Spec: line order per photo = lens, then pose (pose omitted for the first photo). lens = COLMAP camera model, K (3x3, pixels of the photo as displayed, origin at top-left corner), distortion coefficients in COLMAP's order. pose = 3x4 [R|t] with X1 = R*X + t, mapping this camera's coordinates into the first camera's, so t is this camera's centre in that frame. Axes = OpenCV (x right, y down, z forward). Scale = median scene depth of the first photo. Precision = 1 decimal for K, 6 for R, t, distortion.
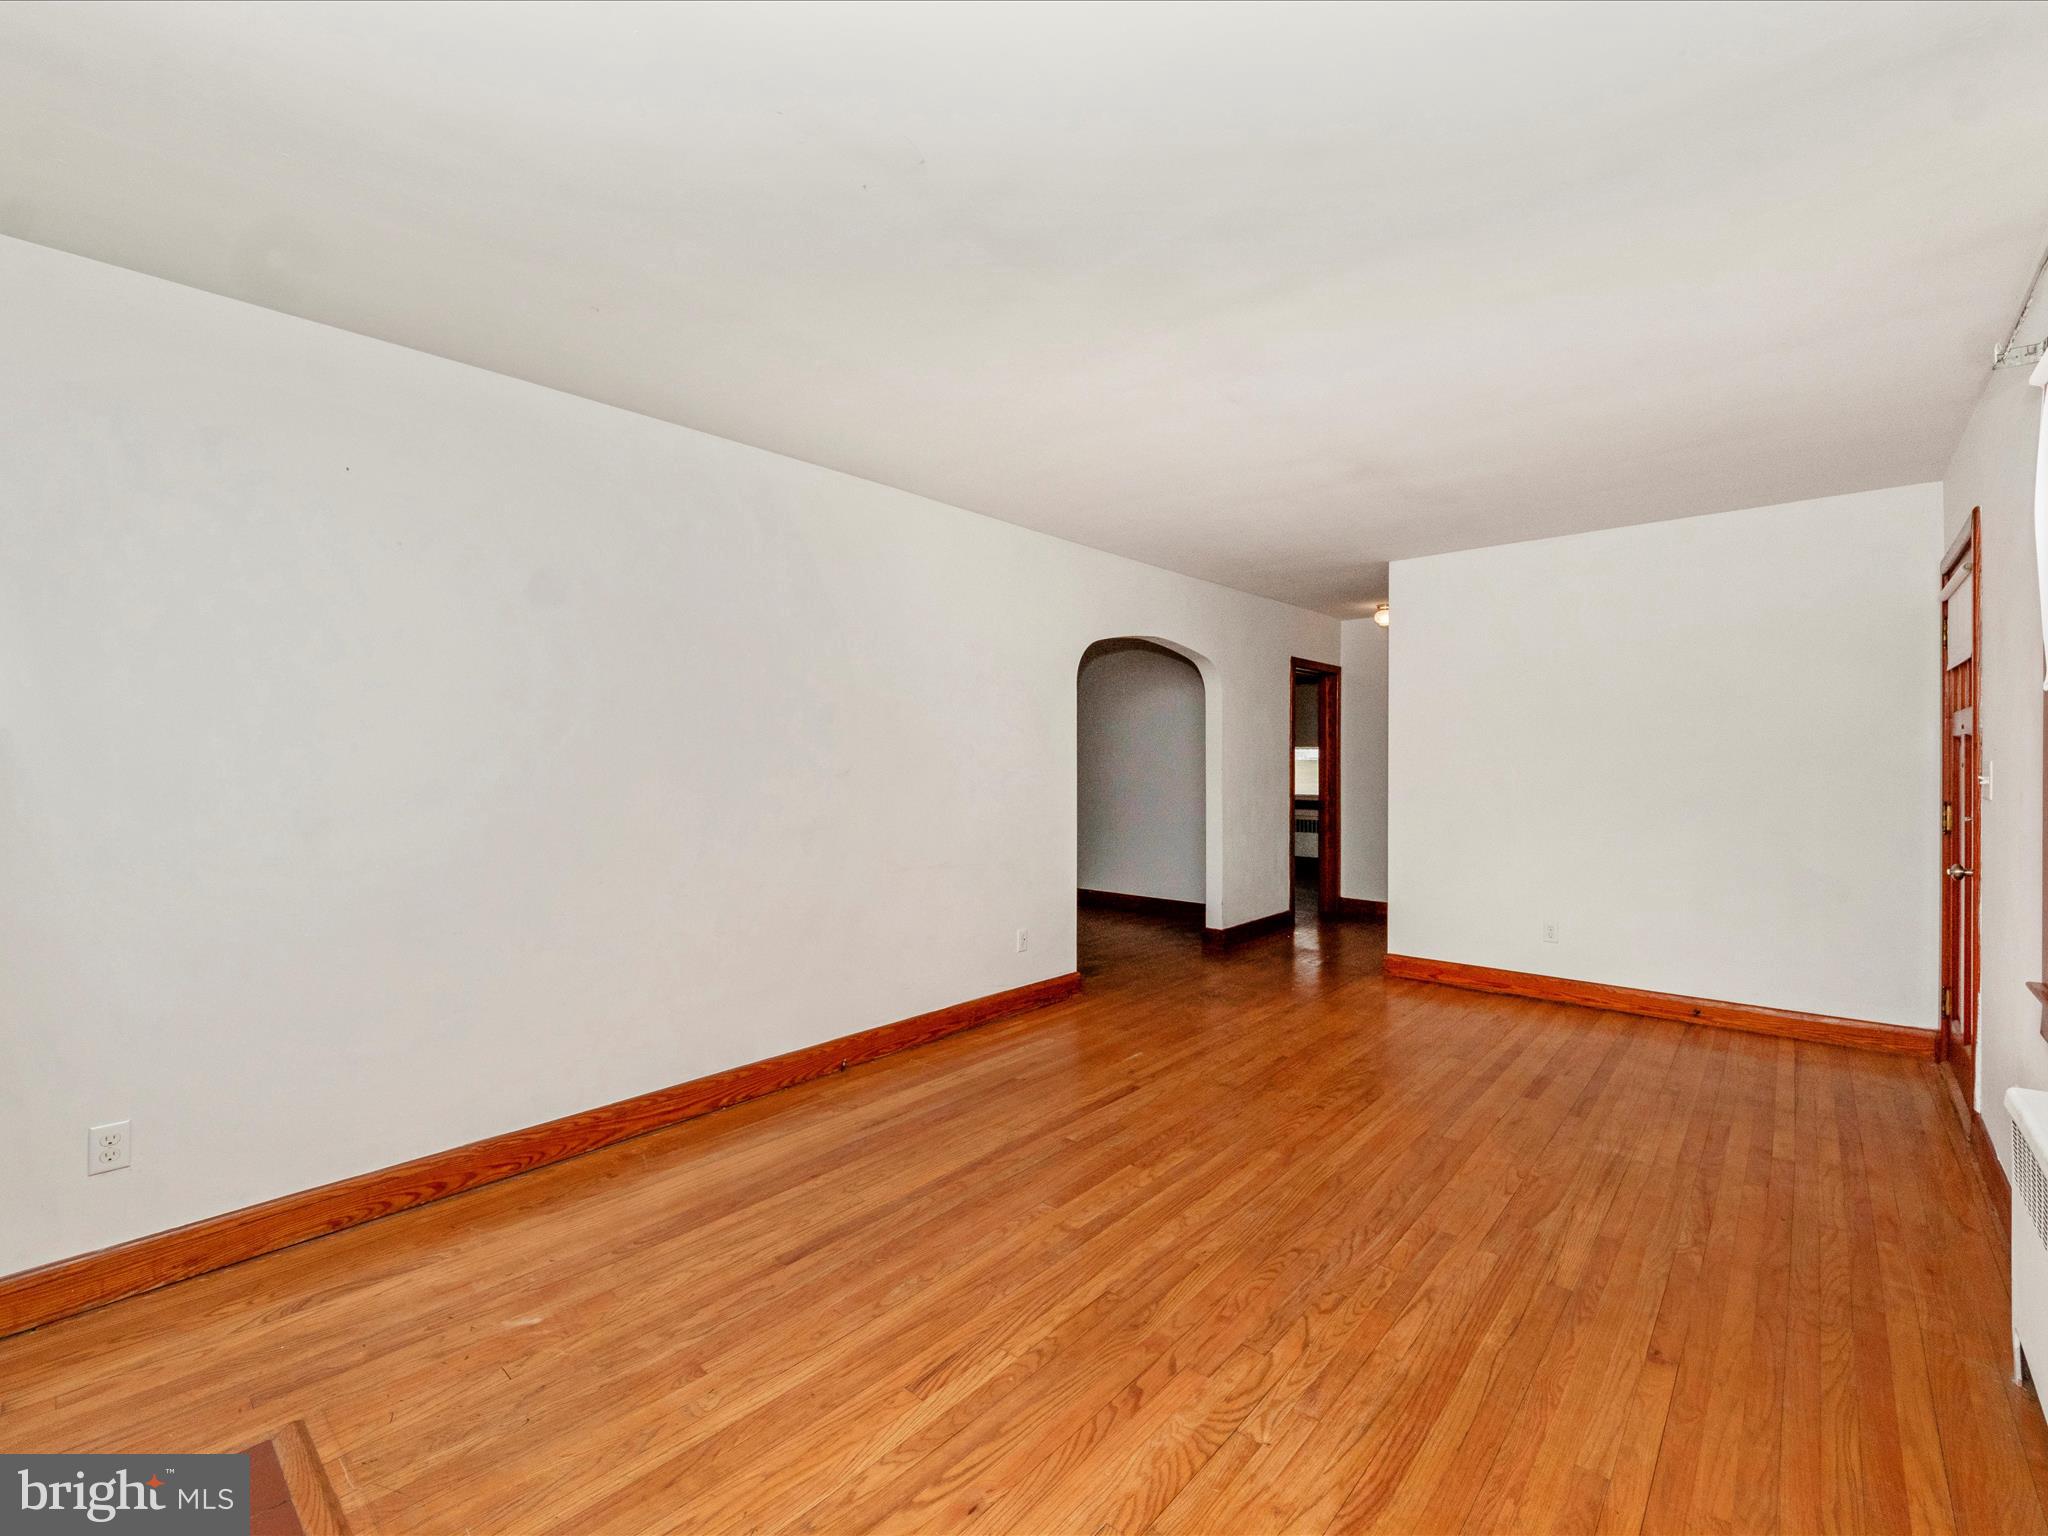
lens RADIAL K [[881.3, 0, 1043.1], [0, 881.3, 756.4], [0, 0, 1]] dist [0.016125, -0.007964]
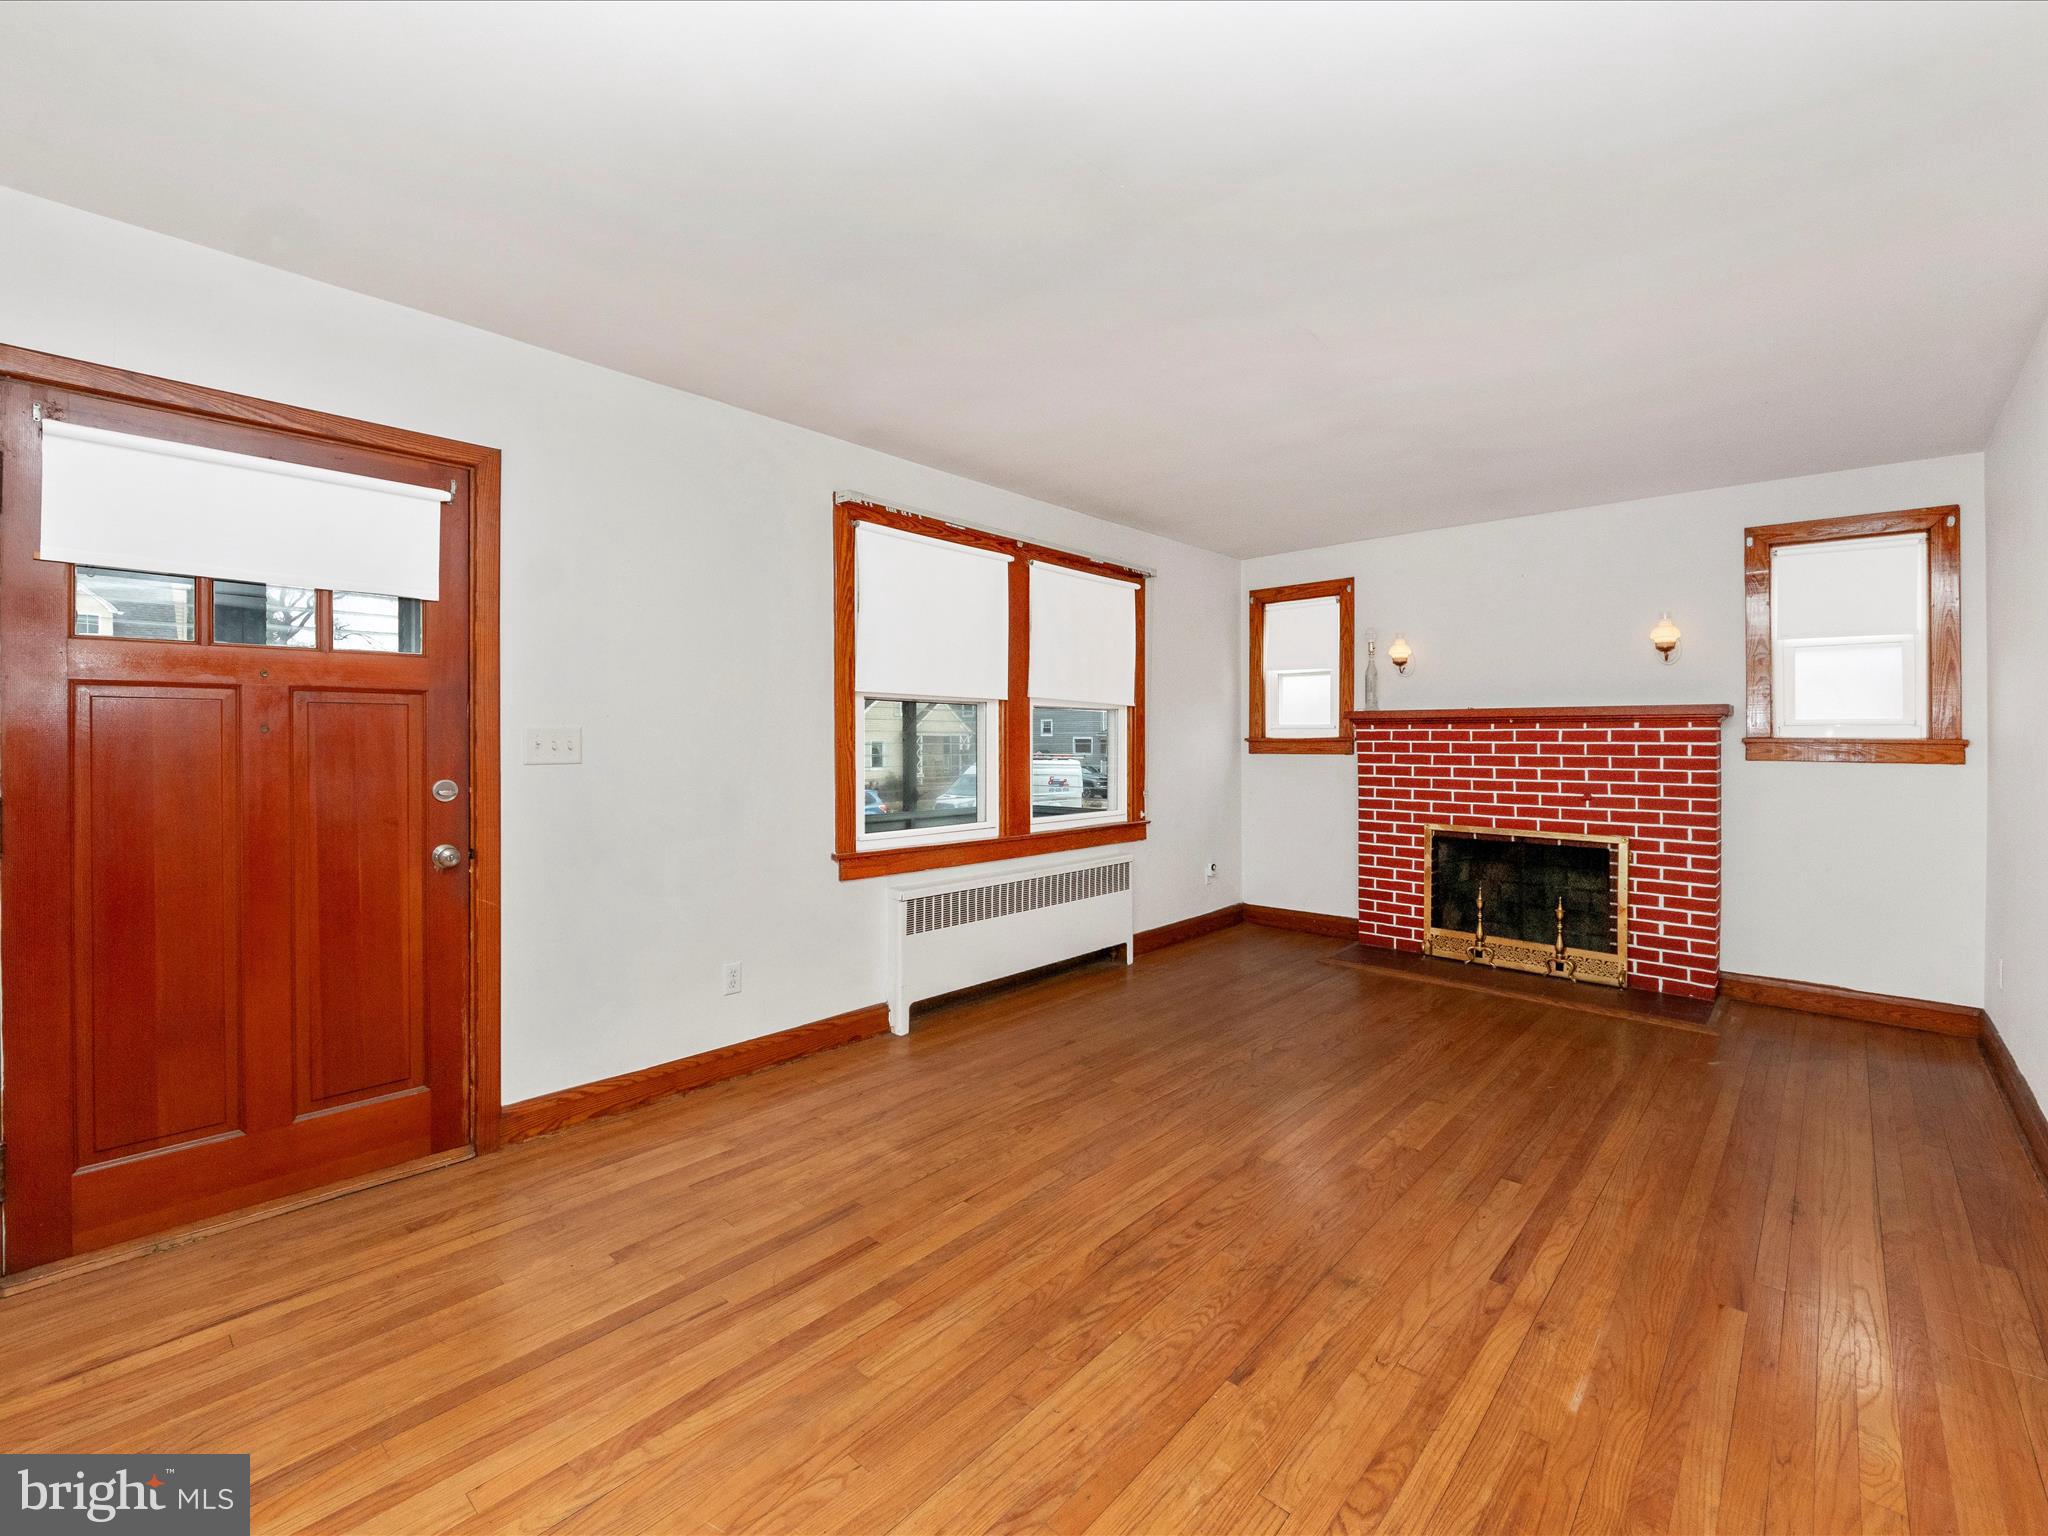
lens RADIAL K [[881.3, 0, 1043.1], [0, 881.3, 756.4], [0, 0, 1]] dist [0.016125, -0.007964]
pose [[-0.999962, -0.002022, 0.008480, 0.413780], [-0.001878, 0.999855, 0.016904, 0.017774], [-0.008513, 0.016887, -0.999821, 1.624565]]
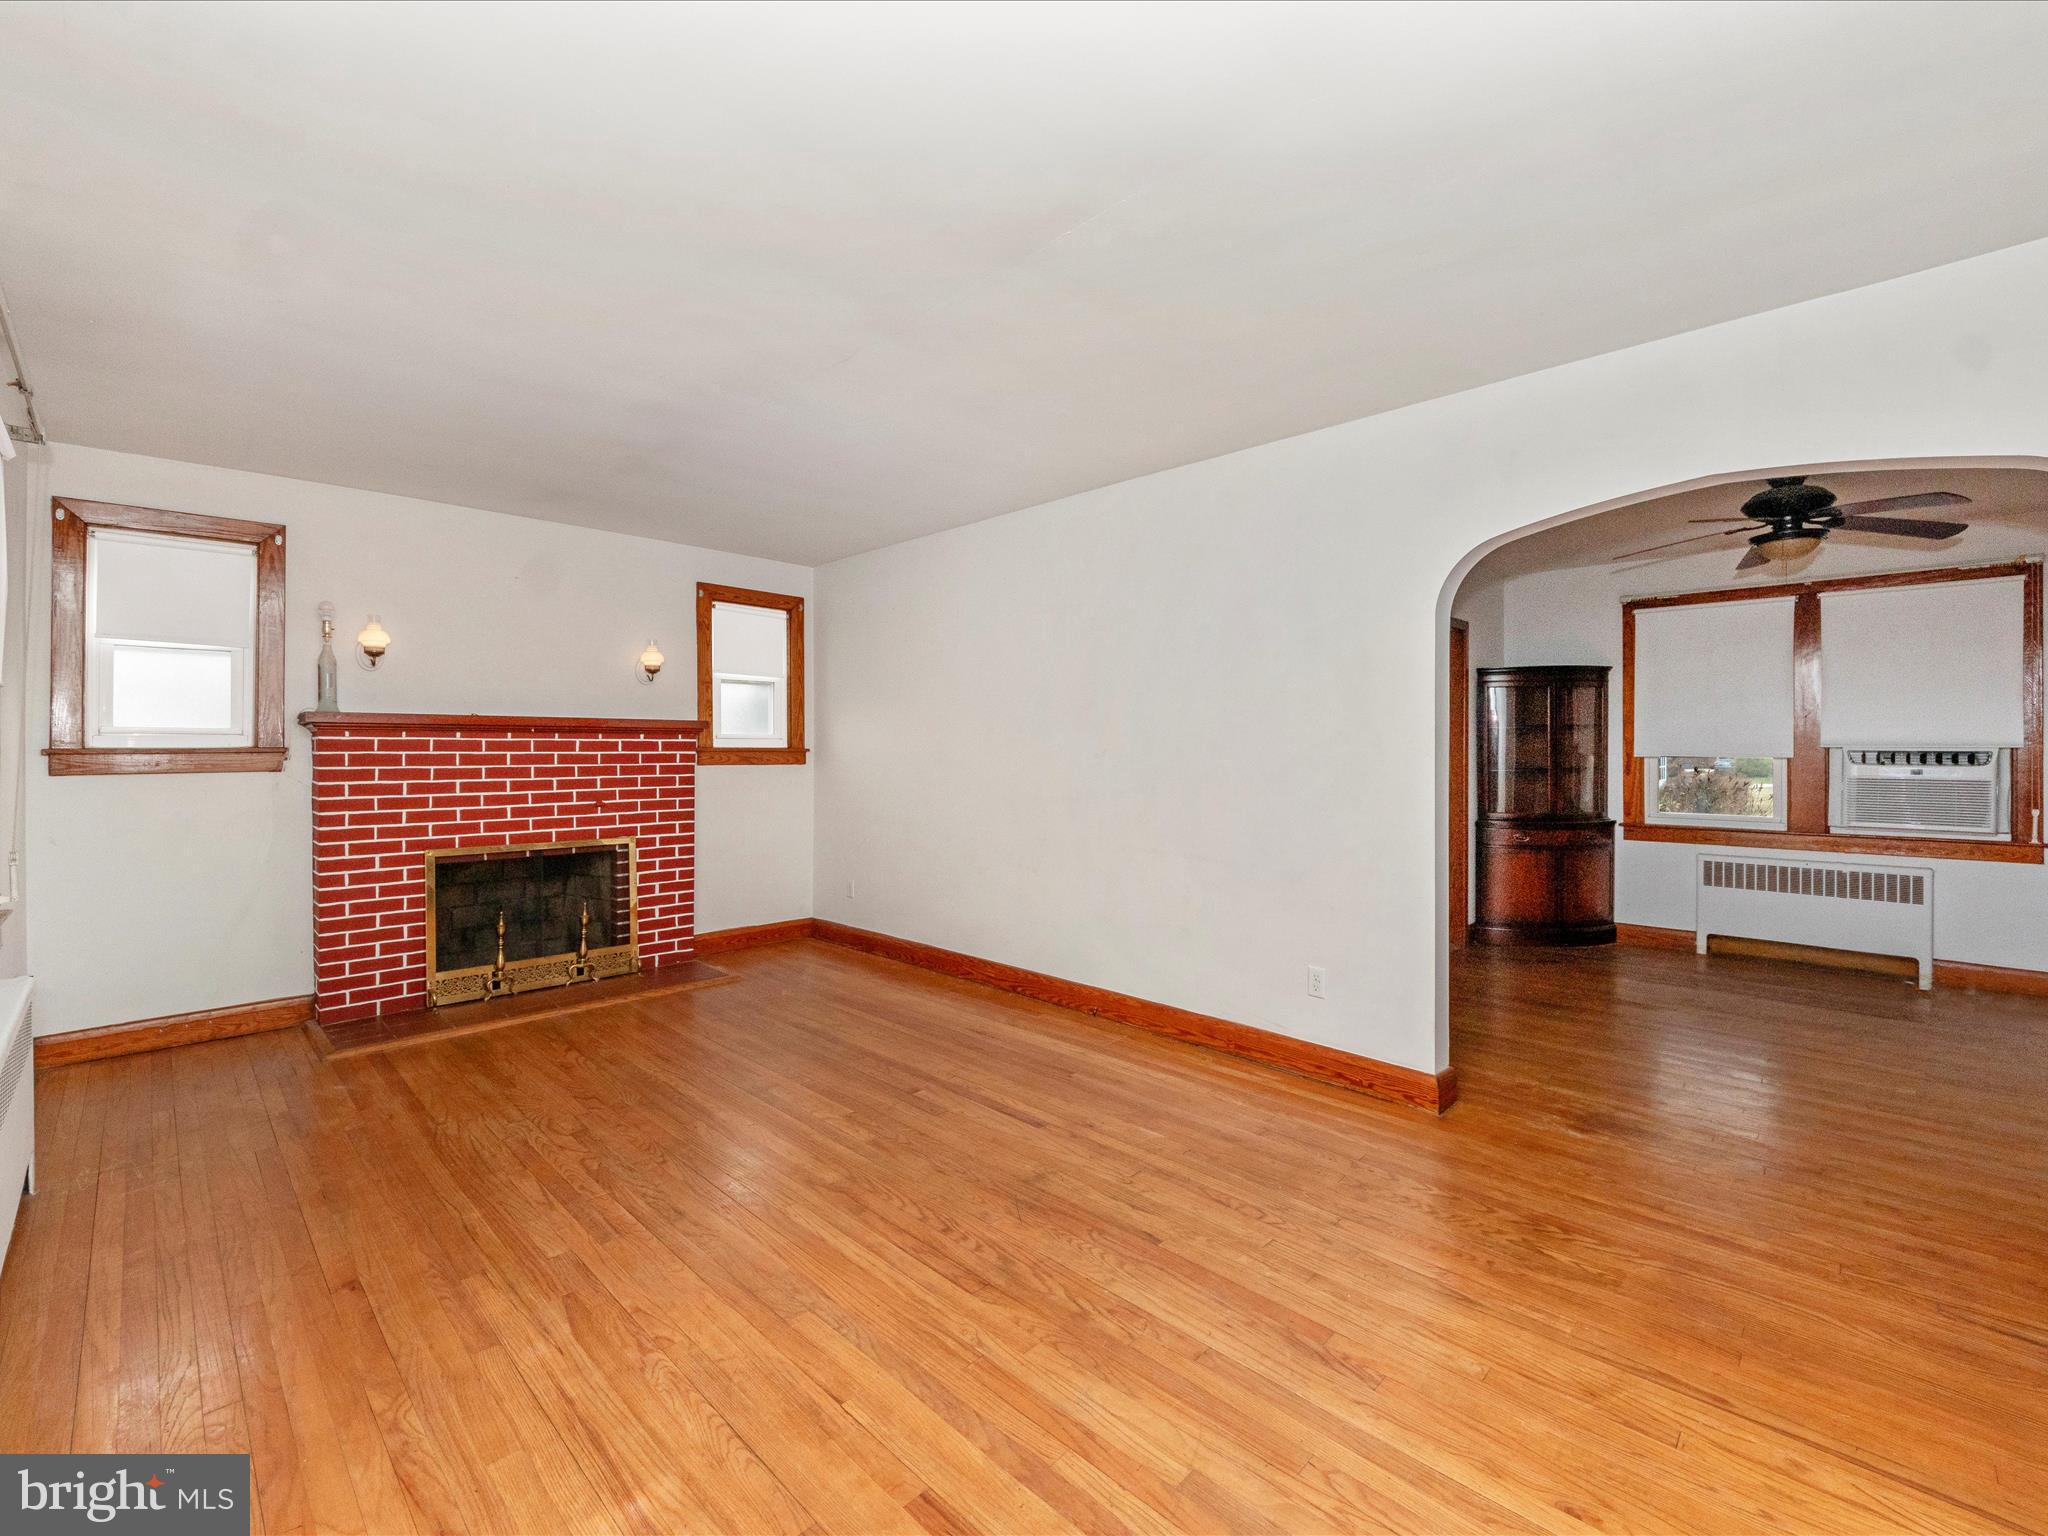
lens RADIAL K [[881.3, 0, 1043.1], [0, 881.3, 756.4], [0, 0, 1]] dist [0.016125, -0.007964]
pose [[-0.054574, 0.011616, -0.998442, 0.970135], [0.003432, 0.999929, 0.011446, 0.010895], [0.998504, -0.002802, -0.054610, 1.074648]]
